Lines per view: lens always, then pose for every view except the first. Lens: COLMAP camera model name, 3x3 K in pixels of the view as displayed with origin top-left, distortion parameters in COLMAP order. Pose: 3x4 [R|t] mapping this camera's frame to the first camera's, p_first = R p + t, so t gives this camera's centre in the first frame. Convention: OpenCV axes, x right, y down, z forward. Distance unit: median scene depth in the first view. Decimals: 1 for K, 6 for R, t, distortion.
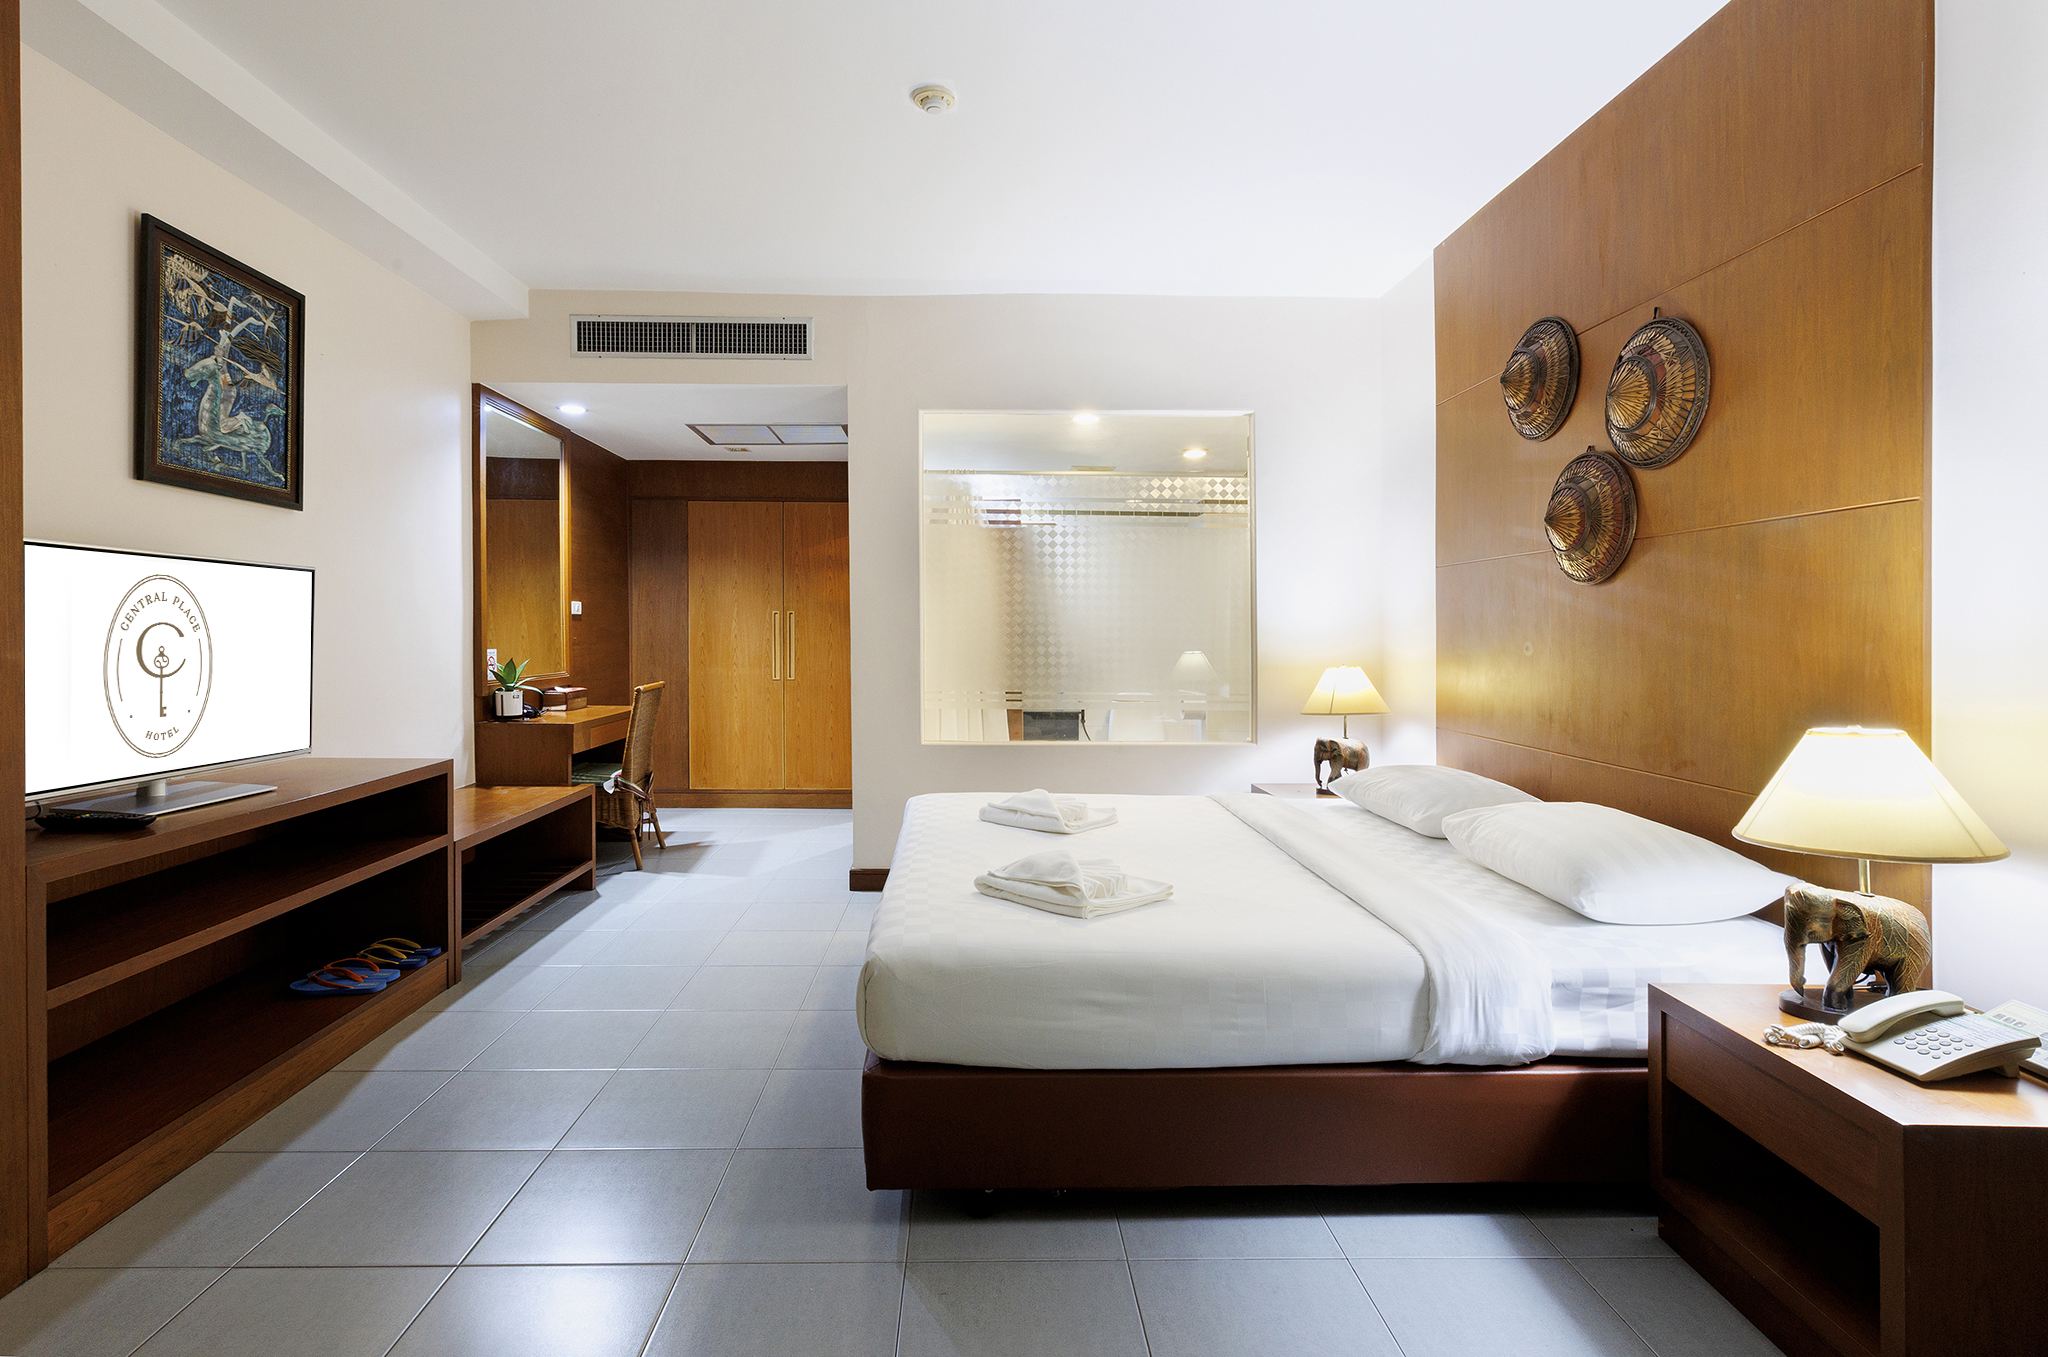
lens RADIAL K [[928.4, 0, 1041.1], [0, 928.4, 649.5], [0, 0, 1]] dist [0.002414, -0.001350]
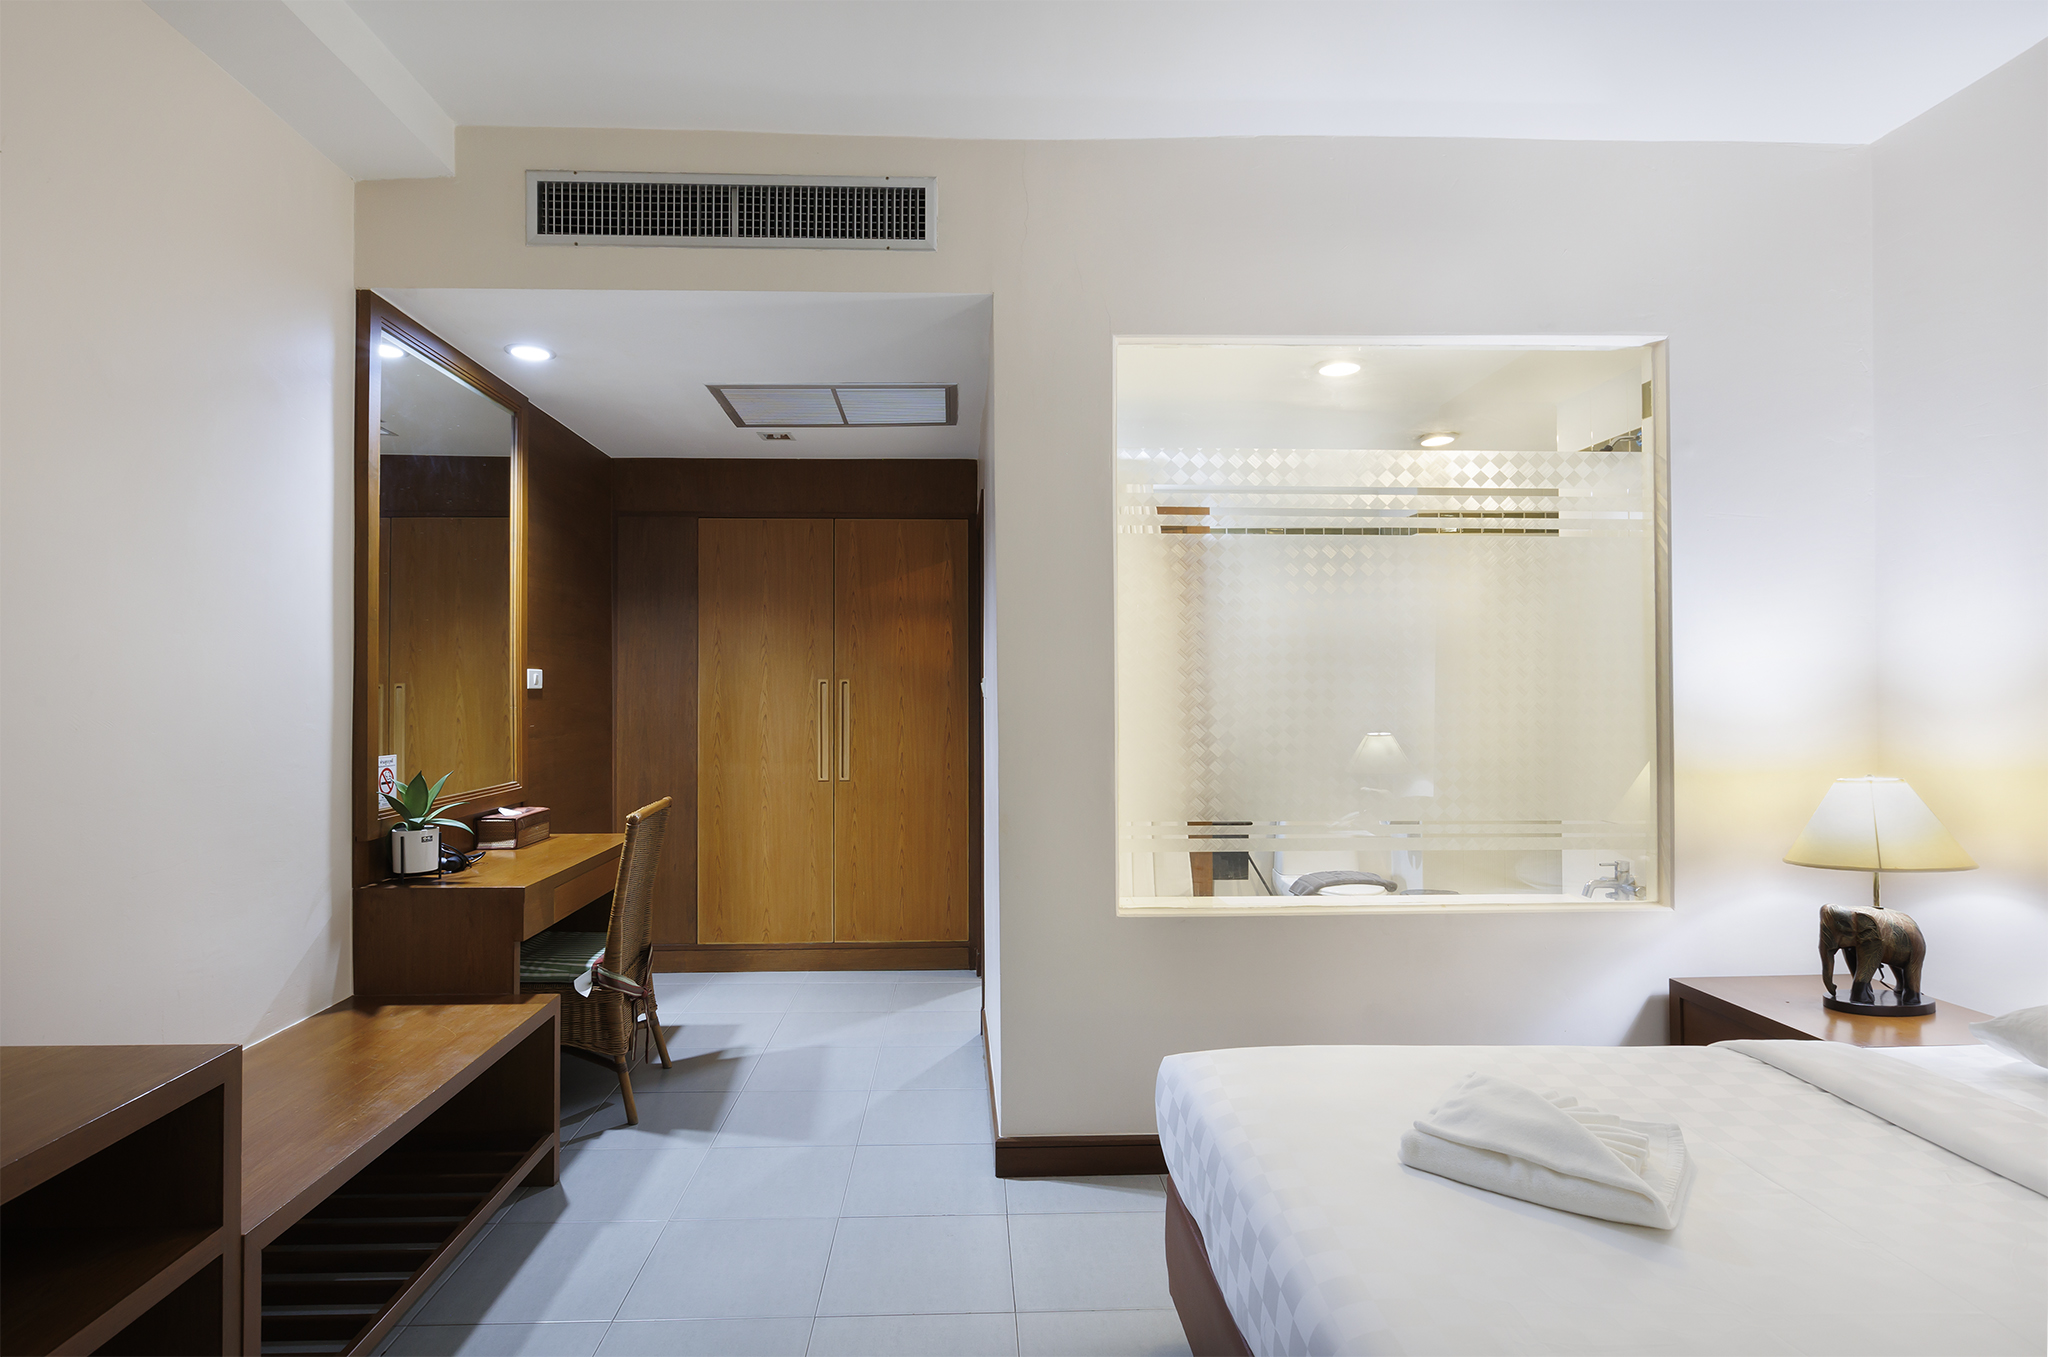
lens RADIAL K [[1048.1, 0, 991.2], [0, 1048.1, 674.0], [0, 0, 1]] dist [-0.006982, 0.000160]
pose [[0.998174, -0.006951, -0.060001, -0.164433], [0.004823, 0.999357, -0.035542, -0.024132], [0.060209, 0.035188, 0.997565, 0.344016]]
